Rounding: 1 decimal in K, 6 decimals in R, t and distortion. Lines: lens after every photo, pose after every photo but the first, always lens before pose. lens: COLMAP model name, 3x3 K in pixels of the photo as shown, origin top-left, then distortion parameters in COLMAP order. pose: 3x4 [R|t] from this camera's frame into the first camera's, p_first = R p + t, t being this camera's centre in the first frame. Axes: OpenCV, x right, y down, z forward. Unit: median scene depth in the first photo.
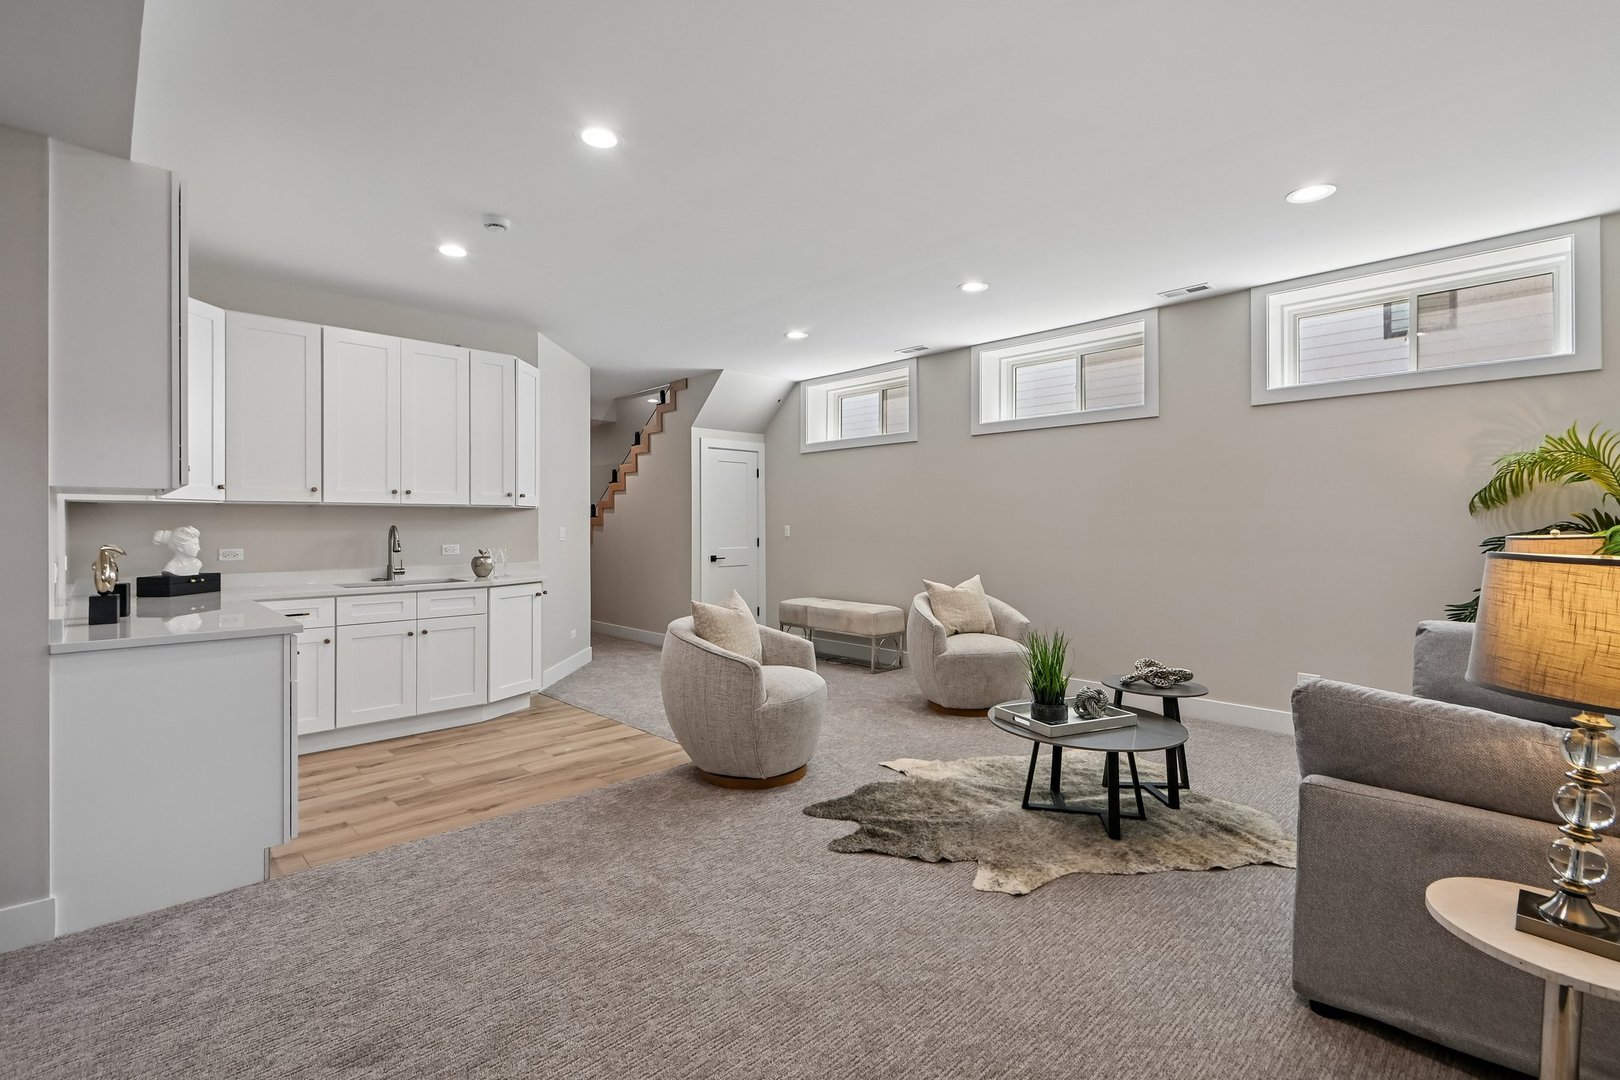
lens RADIAL K [[735.8, 0, 811.0], [0, 735.8, 529.6], [0, 0, 1]] dist [0.003417, -0.000385]
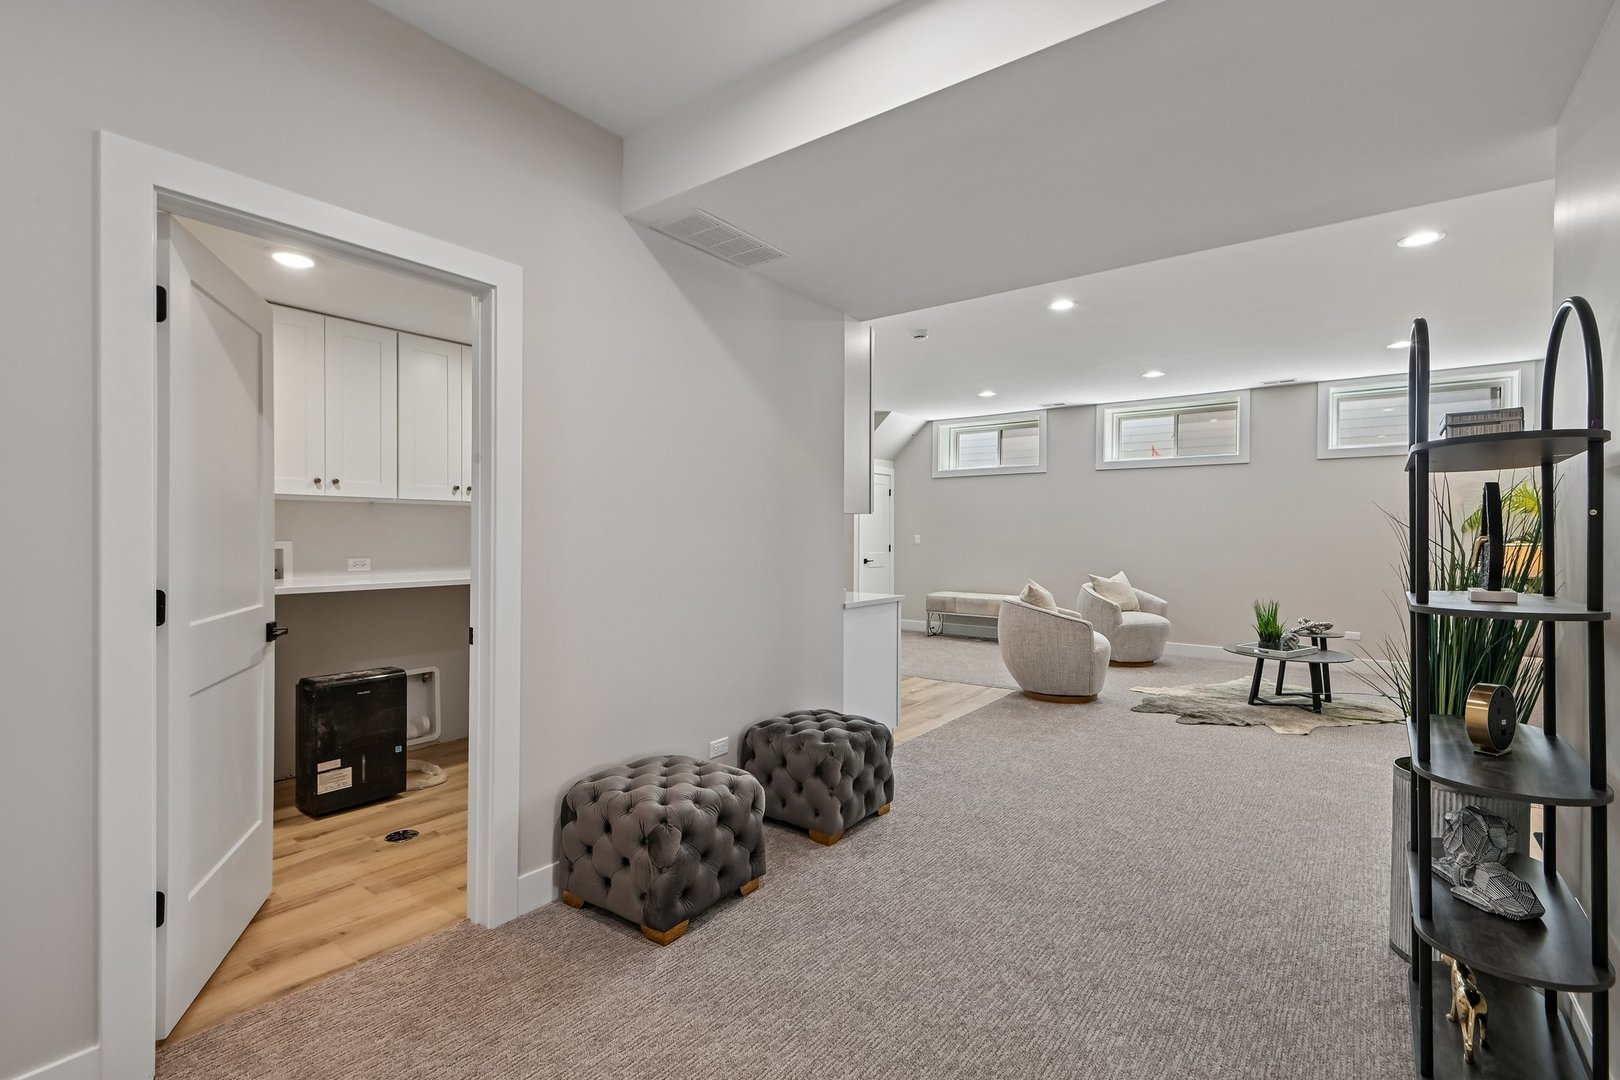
lens RADIAL K [[735.8, 0, 807.7], [0, 735.8, 540.4], [0, 0, 1]] dist [0.003417, -0.000385]
pose [[0.988769, 0.001756, 0.149441, -0.605468], [-0.002350, 0.999990, 0.003800, -0.000778], [-0.149433, -0.004108, 0.988763, -0.321115]]
